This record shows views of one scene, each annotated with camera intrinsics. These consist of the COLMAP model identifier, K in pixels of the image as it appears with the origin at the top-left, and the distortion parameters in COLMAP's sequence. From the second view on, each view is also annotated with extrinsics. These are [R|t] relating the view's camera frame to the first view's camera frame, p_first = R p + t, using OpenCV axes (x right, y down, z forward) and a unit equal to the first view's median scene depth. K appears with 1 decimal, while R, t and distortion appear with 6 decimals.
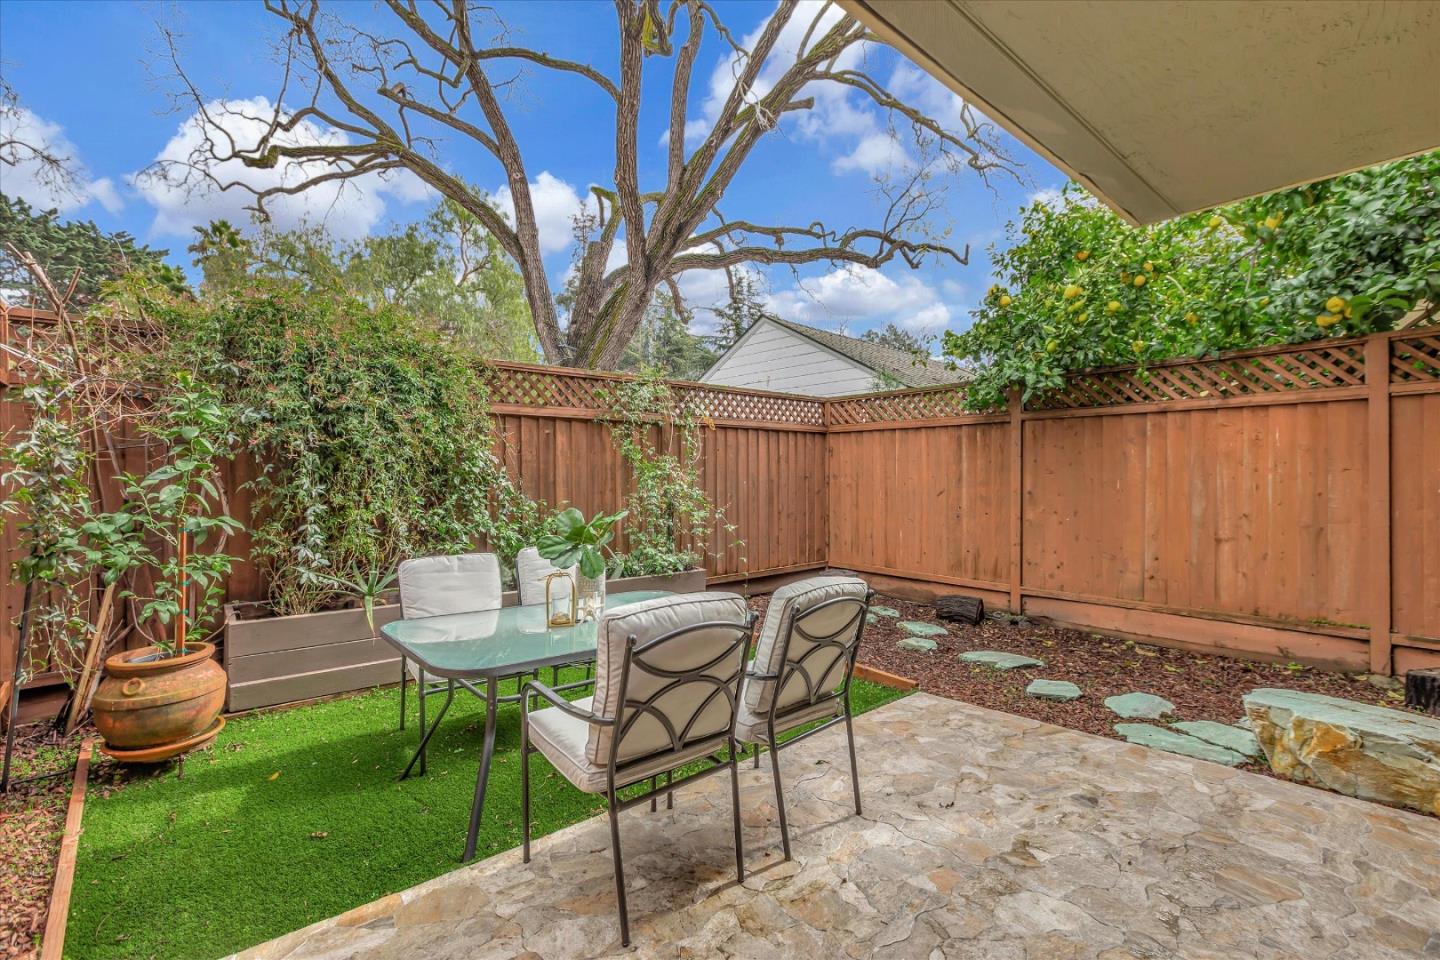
lens RADIAL K [[646.1, 0, 715.8], [0, 646.1, 478.3], [0, 0, 1]] dist [-0.001092, -0.000079]
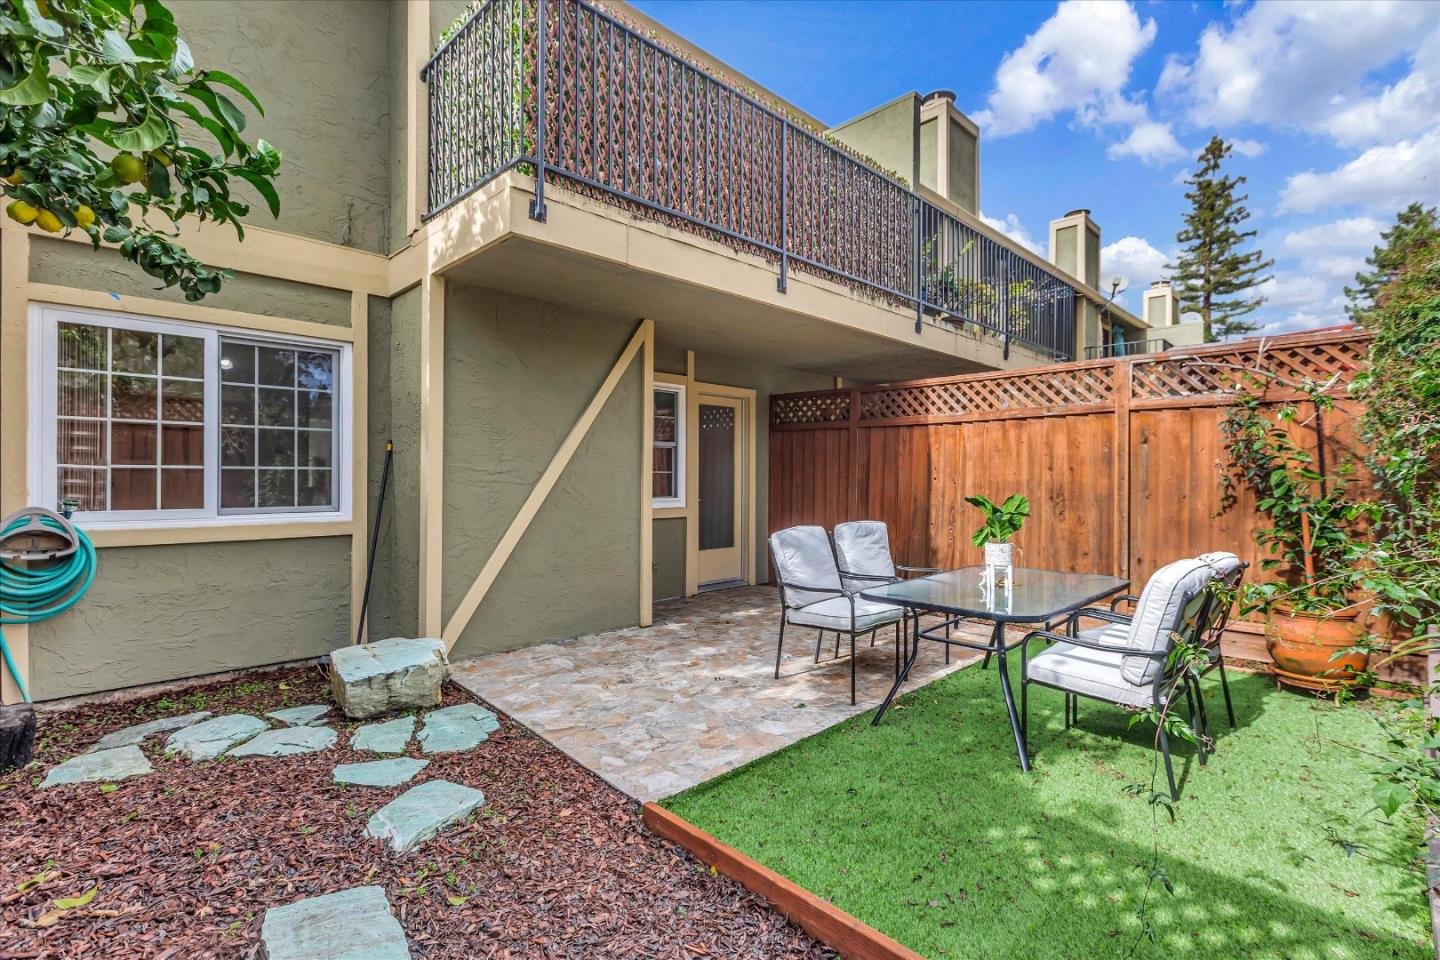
lens RADIAL K [[646.1, 0, 713.6], [0, 646.1, 478.0], [0, 0, 1]] dist [-0.001092, -0.000079]
pose [[-0.999228, -0.006852, -0.038676, 0.257392], [-0.007130, 0.999950, 0.007047, 0.005103], [0.038626, 0.007318, -0.999227, 1.511352]]
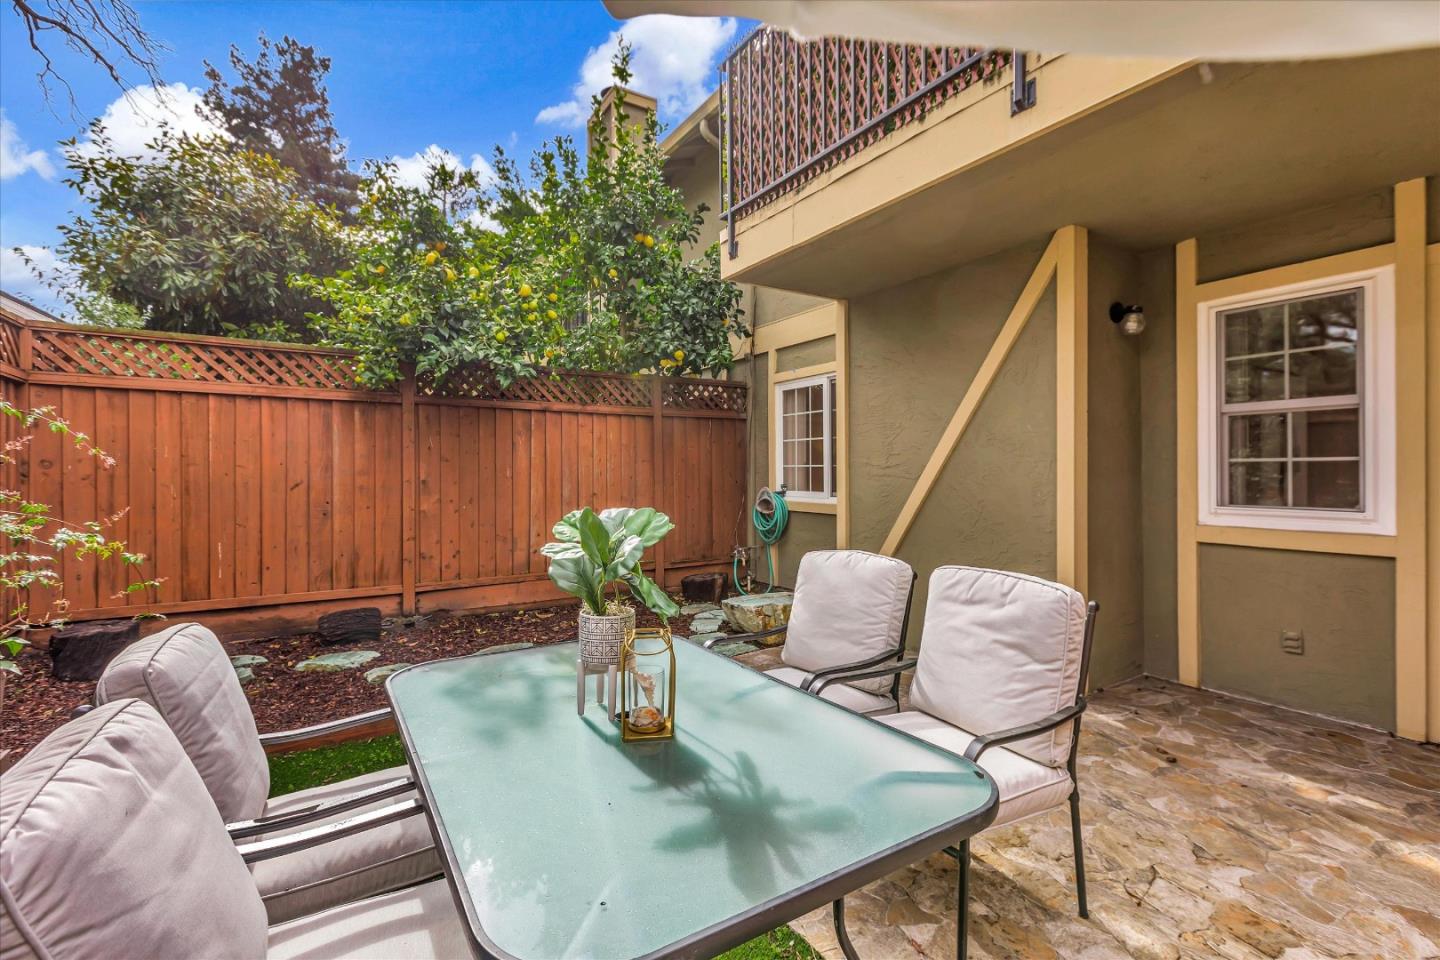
lens RADIAL K [[646.1, 0, 711.7], [0, 646.1, 472.1], [0, 0, 1]] dist [-0.001092, -0.000079]
pose [[0.155398, -0.002758, 0.987848, -0.505470], [0.005416, 0.999983, 0.001940, 0.011364], [-0.987837, 0.005048, 0.155410, 0.594514]]
